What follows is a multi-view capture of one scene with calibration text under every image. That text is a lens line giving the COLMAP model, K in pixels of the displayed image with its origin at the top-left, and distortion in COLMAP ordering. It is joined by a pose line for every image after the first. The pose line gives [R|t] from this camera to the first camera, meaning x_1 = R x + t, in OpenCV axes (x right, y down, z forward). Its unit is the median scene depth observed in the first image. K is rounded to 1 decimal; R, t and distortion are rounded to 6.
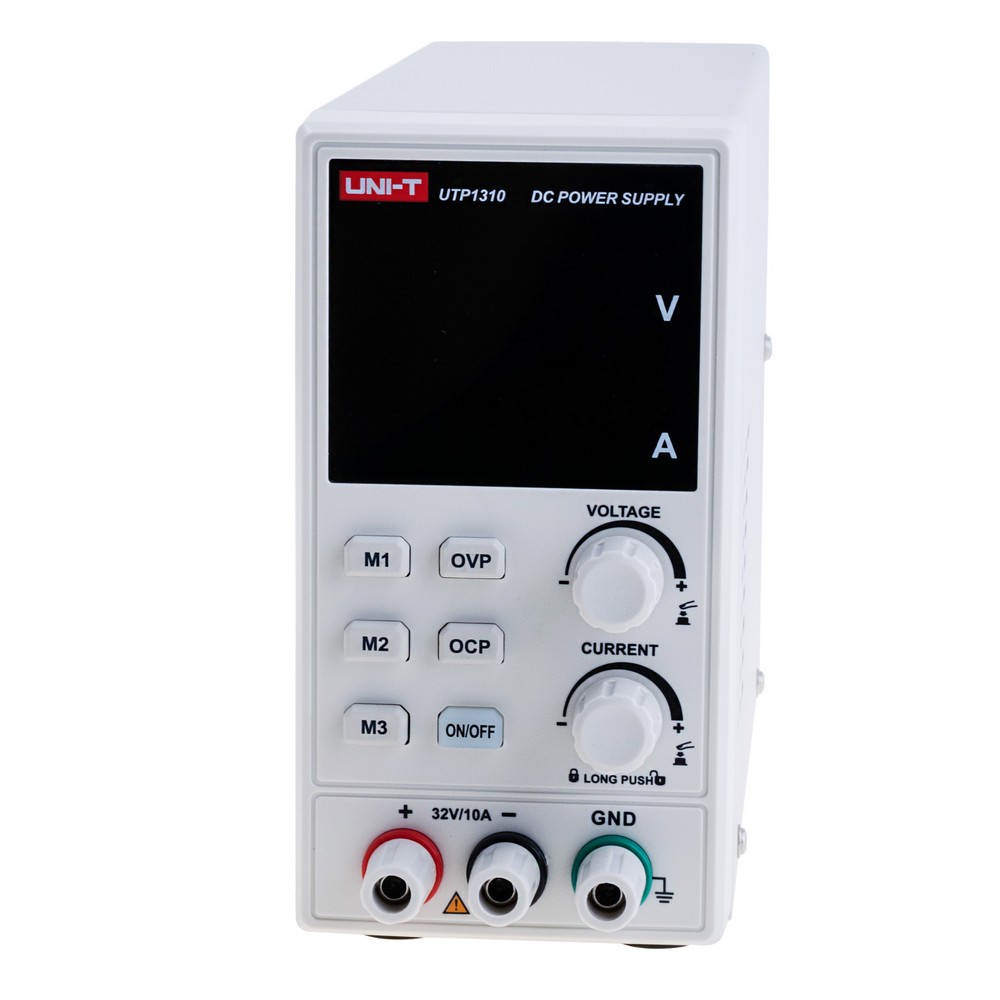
lens RADIAL K [[3148.2, 0, 498.4], [0, 3148.2, 499.5], [0, 0, 1]] dist [-0.117131, 0.000000]
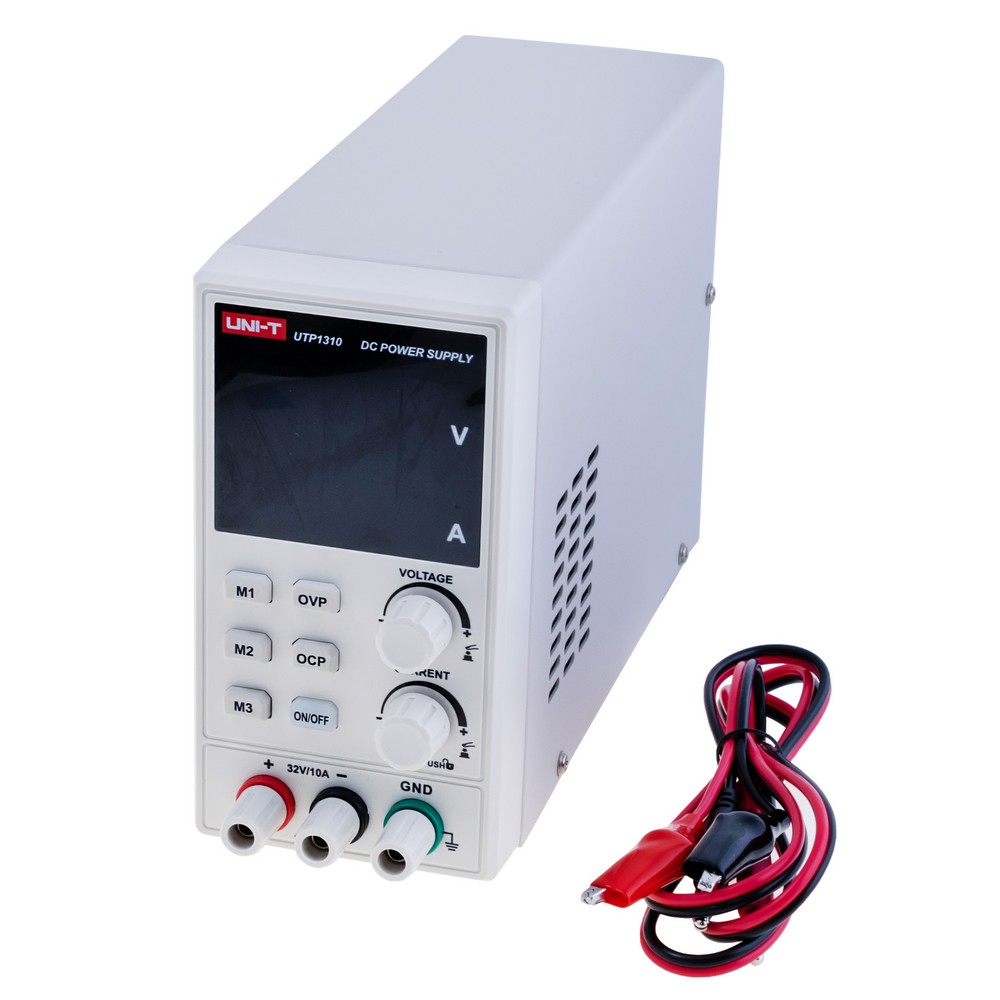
lens RADIAL K [[3148.2, 0, 501.5], [0, 3148.2, 500.5], [0, 0, 1]] dist [-0.117131, 0.000000]
pose [[0.980830, 0.094932, -0.170176, 0.293214], [-0.053538, 0.970982, 0.233084, -0.337410], [0.187365, -0.219505, 0.957451, -0.256064]]
